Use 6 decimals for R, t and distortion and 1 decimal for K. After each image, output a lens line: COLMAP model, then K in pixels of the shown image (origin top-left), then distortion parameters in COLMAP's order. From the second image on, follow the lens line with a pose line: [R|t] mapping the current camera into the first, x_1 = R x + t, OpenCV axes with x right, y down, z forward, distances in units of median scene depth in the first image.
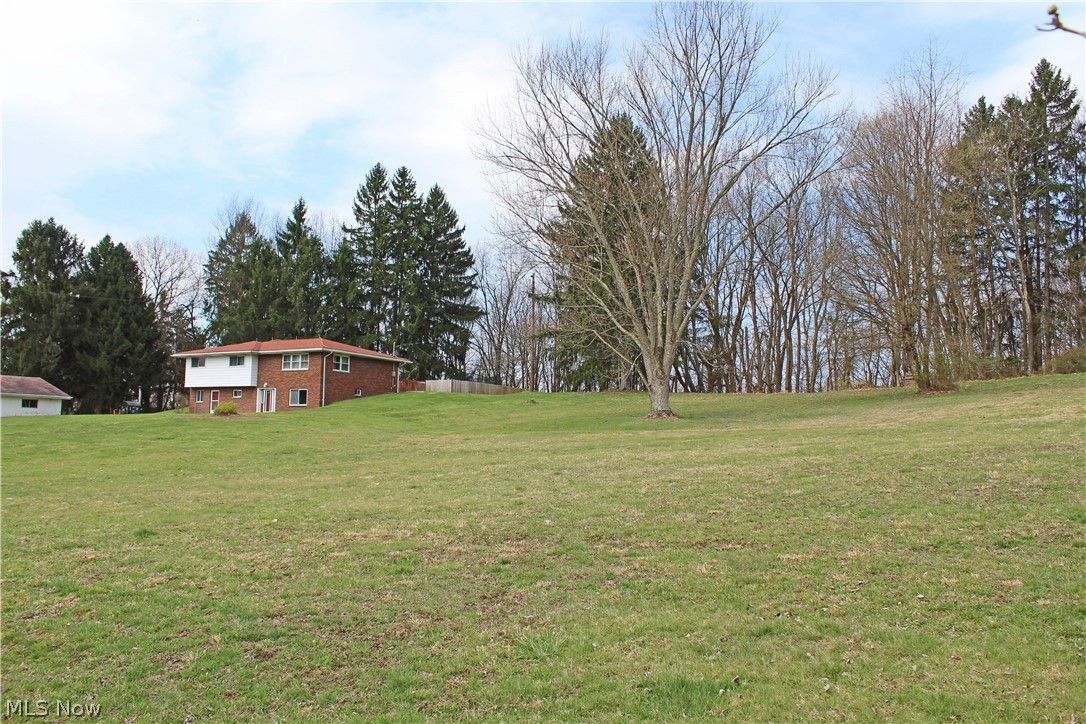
lens RADIAL K [[916.7, 0, 543.6], [0, 916.7, 358.6], [0, 0, 1]] dist [-0.094889, 0.009430]
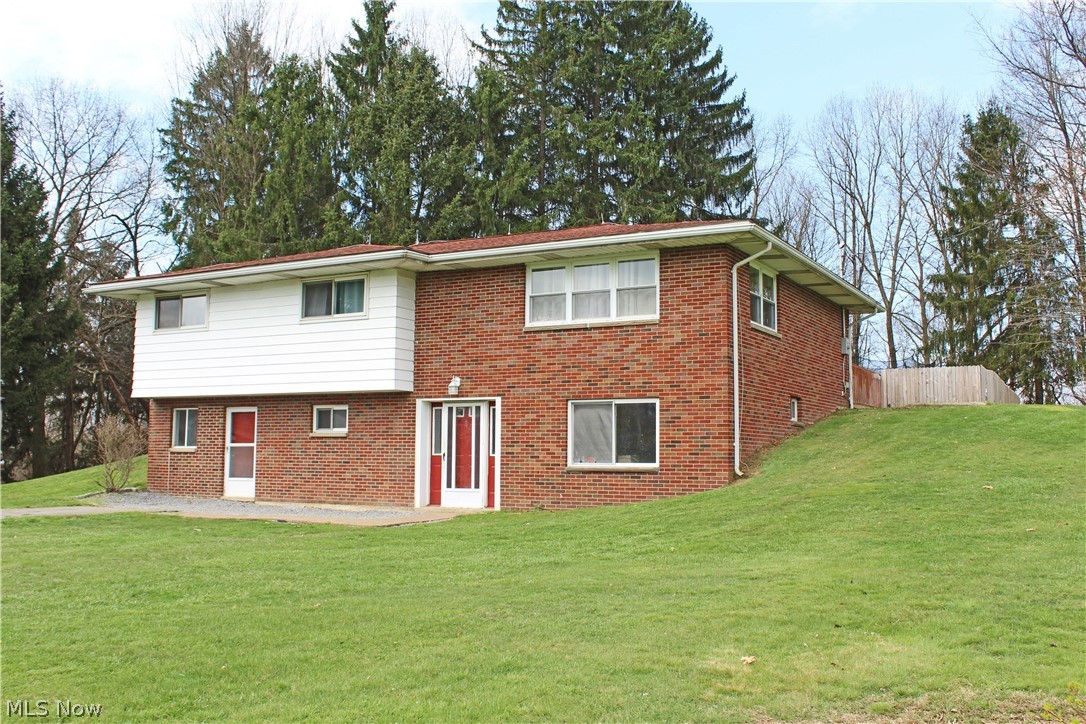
lens RADIAL K [[1045.9, 0, 543.6], [0, 1045.9, 362.5], [0, 0, 1]] dist [-0.048747, 0.000000]
pose [[0.999819, -0.008996, 0.016784, -0.202891], [0.009003, 0.999959, -0.000321, 0.016098], [-0.016780, 0.000472, 0.999859, 0.498522]]
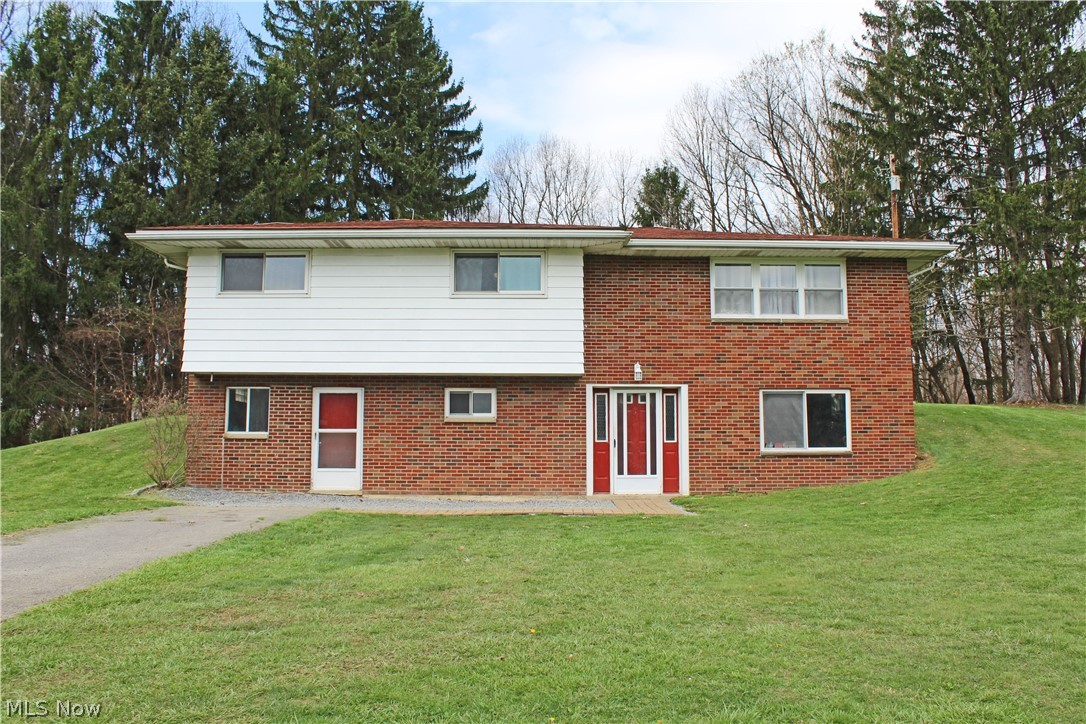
lens RADIAL K [[916.7, 0, 543.5], [0, 916.7, 359.0], [0, 0, 1]] dist [-0.094889, 0.009430]
pose [[0.860957, 0.035374, 0.507447, -0.327407], [-0.032971, 0.999362, -0.013725, 0.021112], [-0.507609, -0.004915, 0.861574, 0.560716]]
